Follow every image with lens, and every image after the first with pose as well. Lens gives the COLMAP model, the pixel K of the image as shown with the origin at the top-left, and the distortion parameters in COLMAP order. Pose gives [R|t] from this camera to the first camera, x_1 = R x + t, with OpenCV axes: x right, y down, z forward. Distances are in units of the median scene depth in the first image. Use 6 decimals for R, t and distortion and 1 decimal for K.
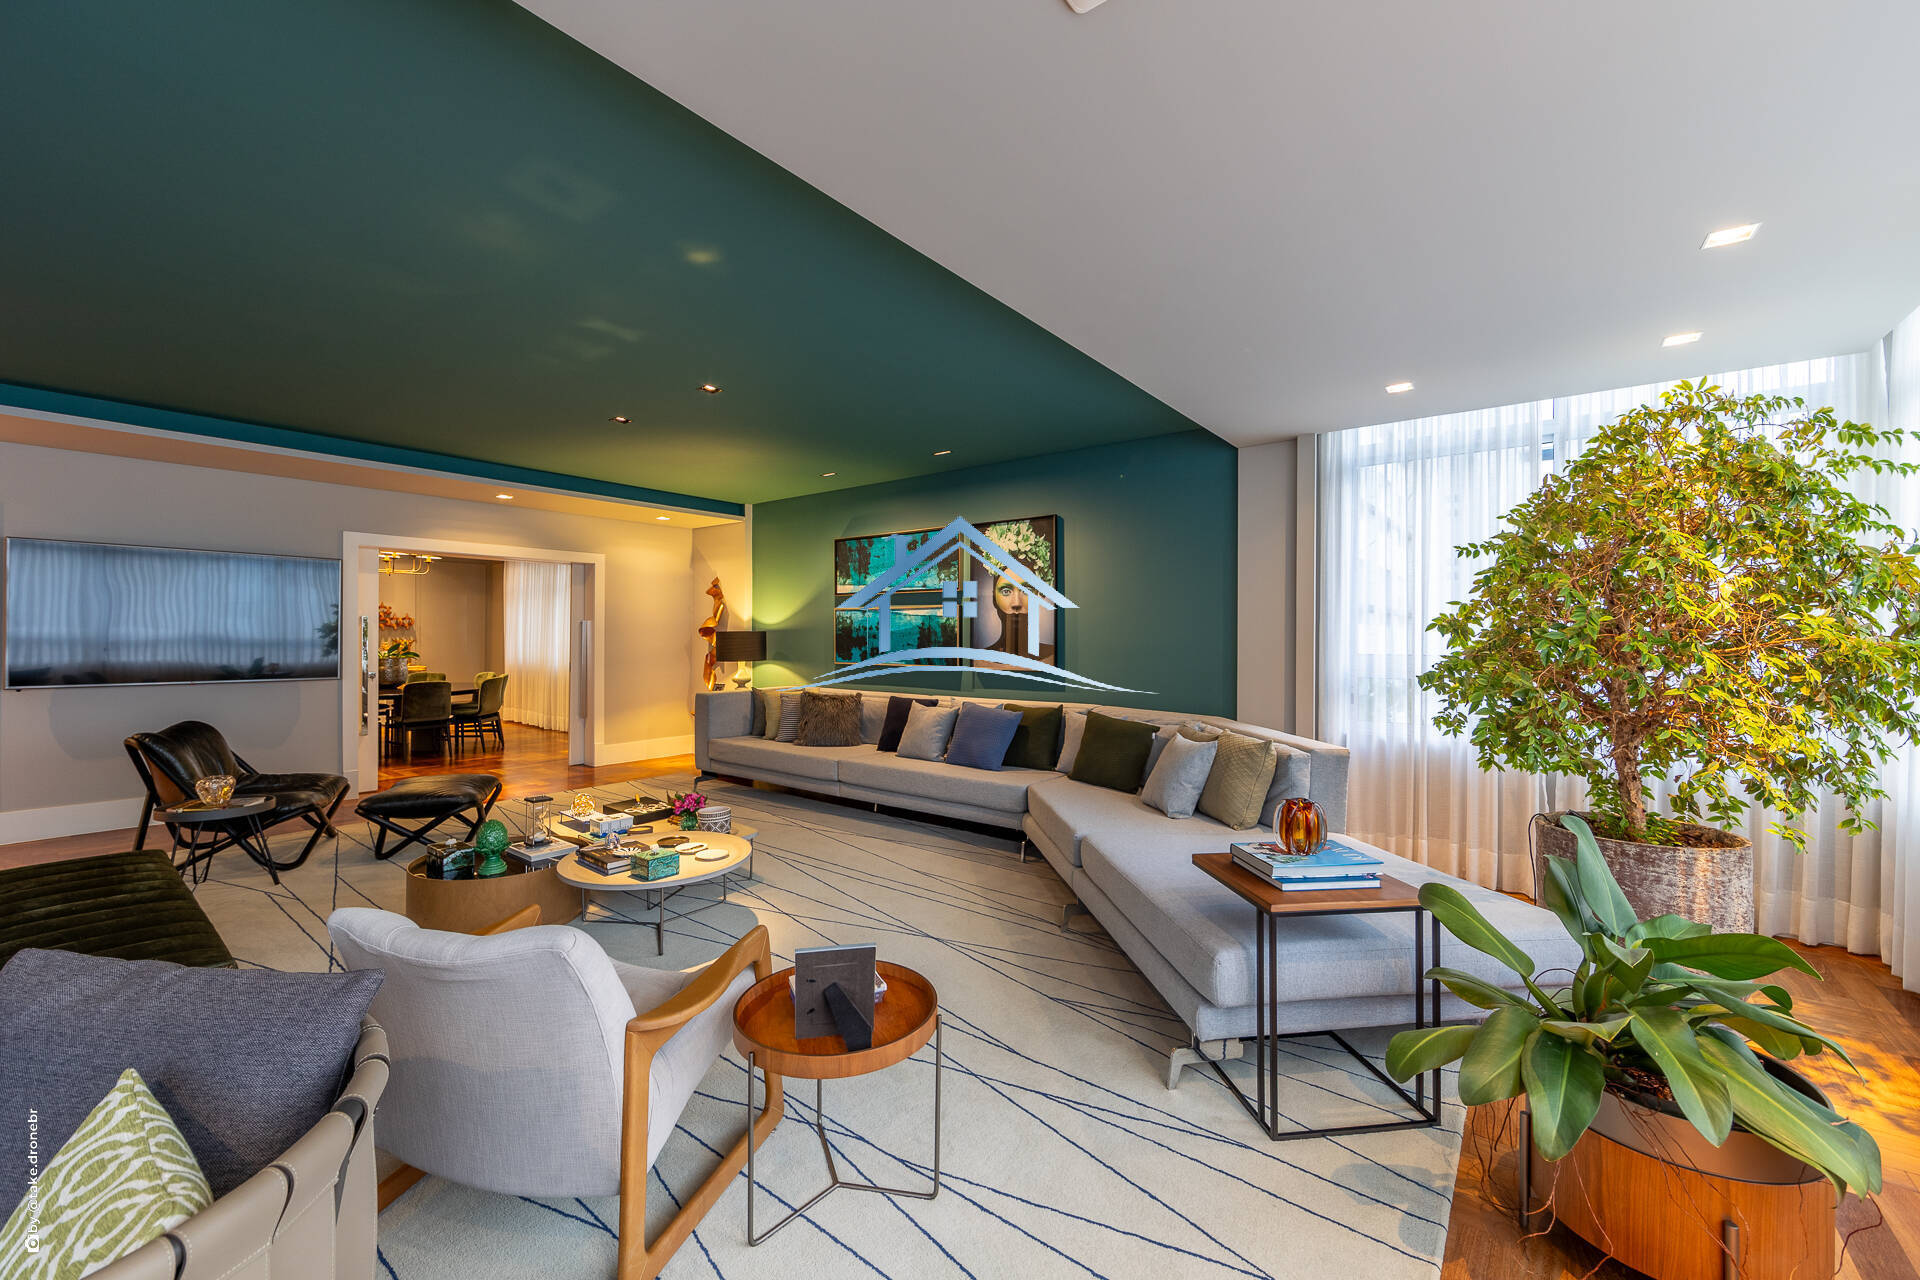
lens RADIAL K [[759.8, 0, 967.9], [0, 759.8, 637.4], [0, 0, 1]] dist [0.001141, -0.001427]
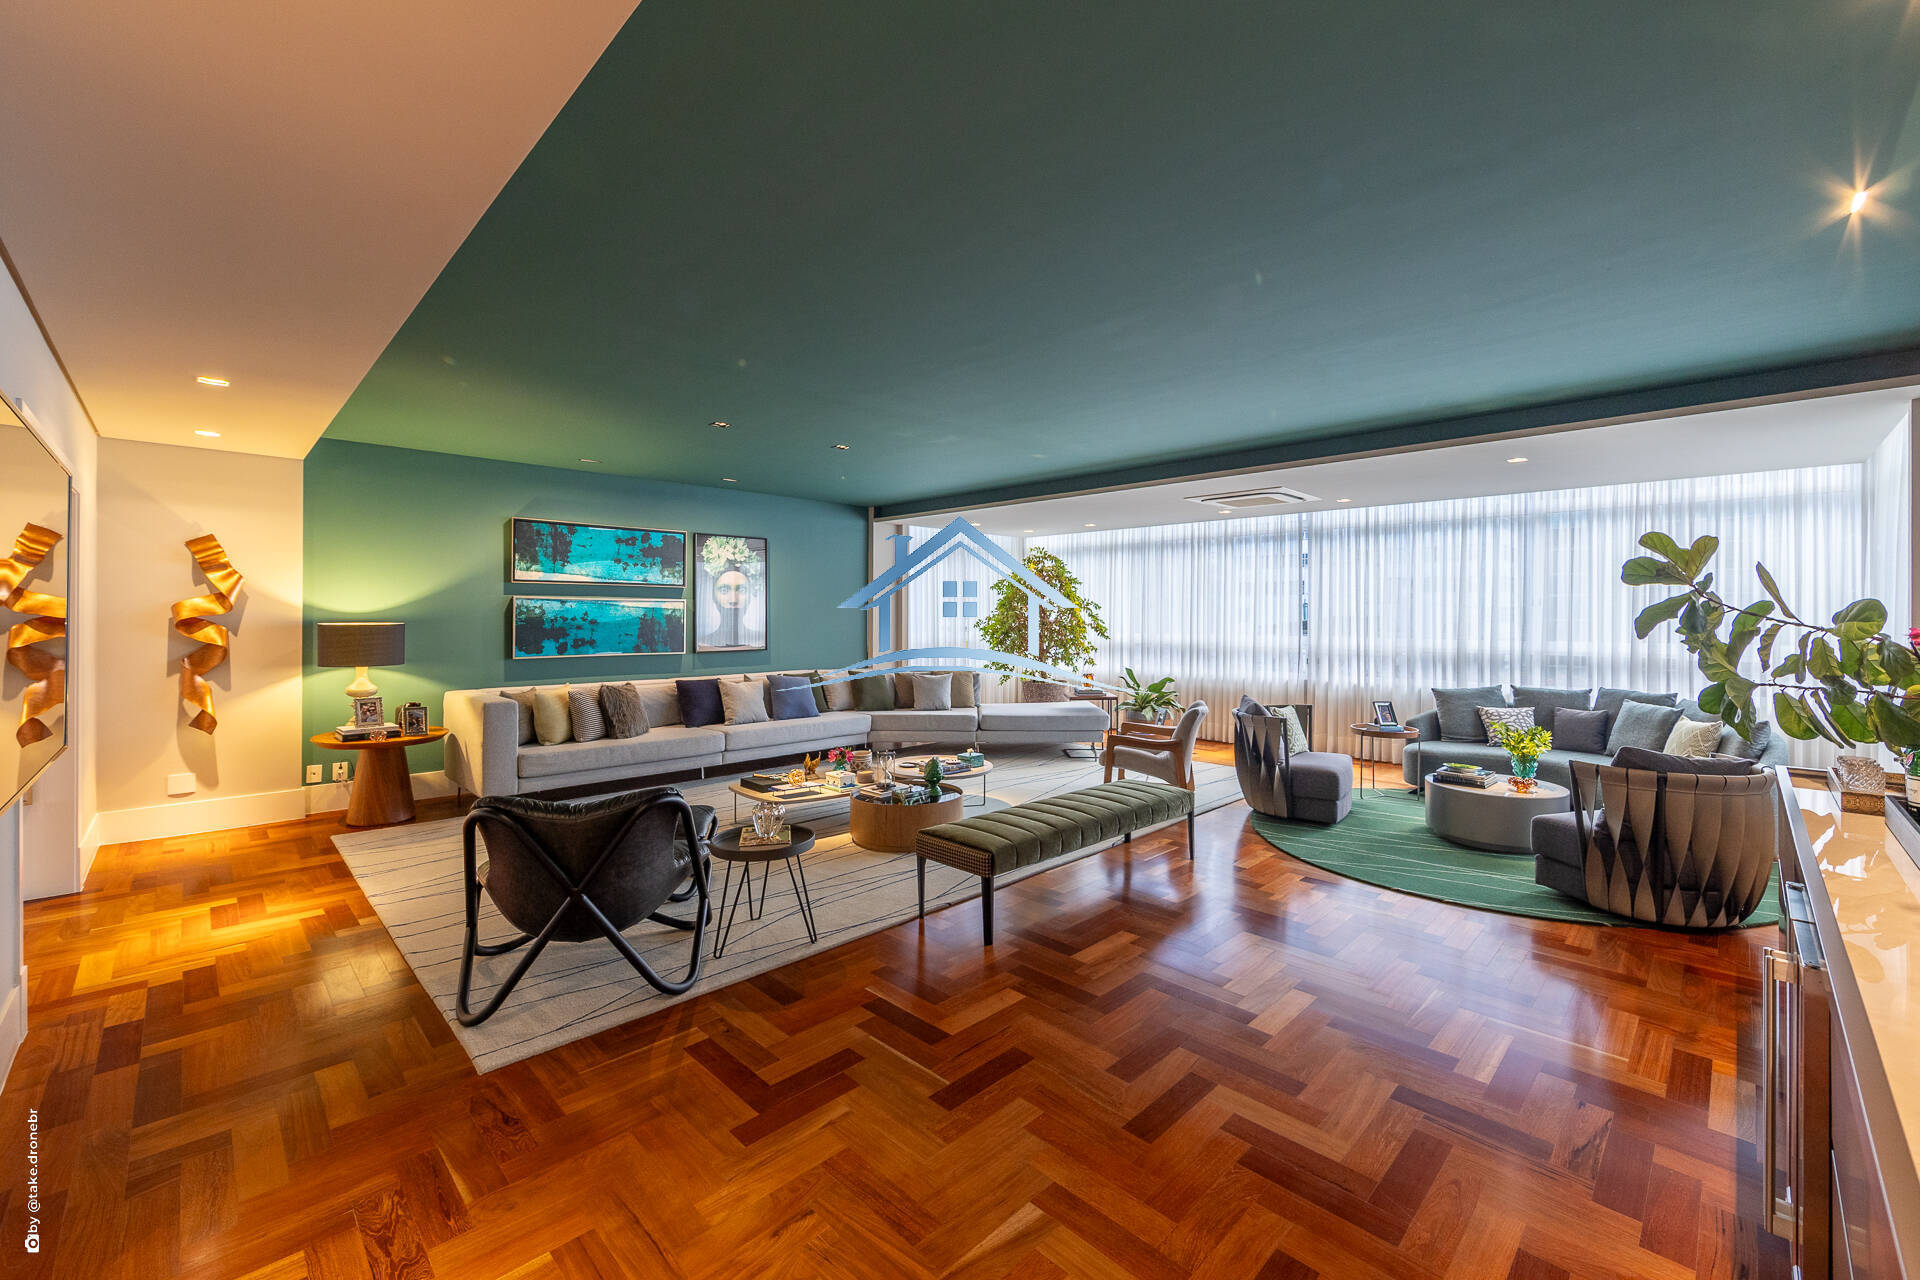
lens RADIAL K [[759.8, 0, 963.5], [0, 759.8, 623.7], [0, 0, 1]] dist [0.001141, -0.001427]
pose [[0.077388, -0.013751, 0.996906, -1.677015], [0.002137, 0.999905, 0.013627, -0.028921], [-0.996999, 0.001076, 0.077410, 0.688929]]
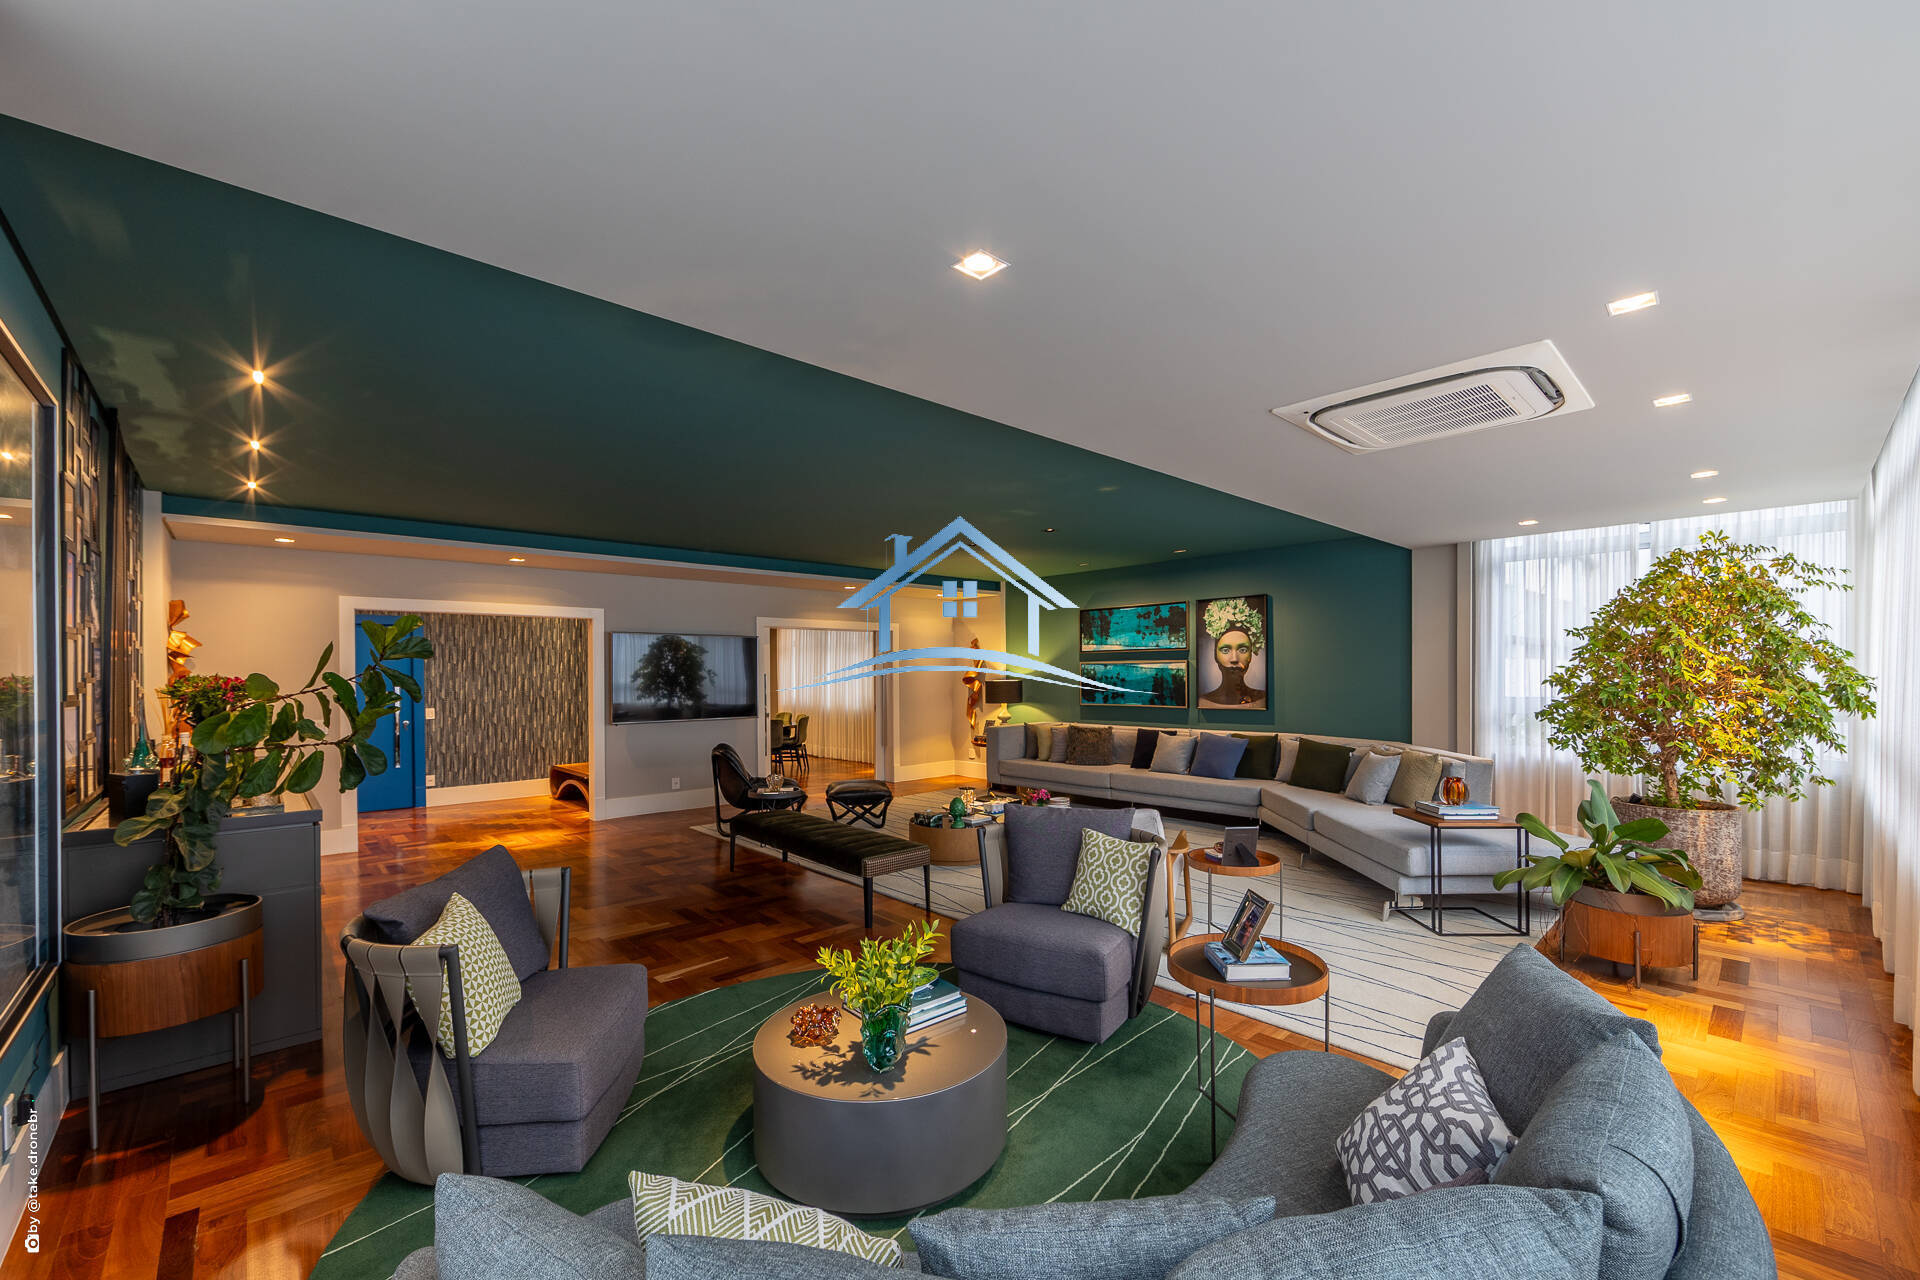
lens RADIAL K [[759.8, 0, 993.7], [0, 759.8, 682.4], [0, 0, 1]] dist [0.001141, -0.001427]
pose [[0.988679, -0.010544, -0.149674, -0.213743], [0.012018, 0.999888, 0.008947, -0.029206], [0.149562, -0.010645, 0.988695, -0.539771]]
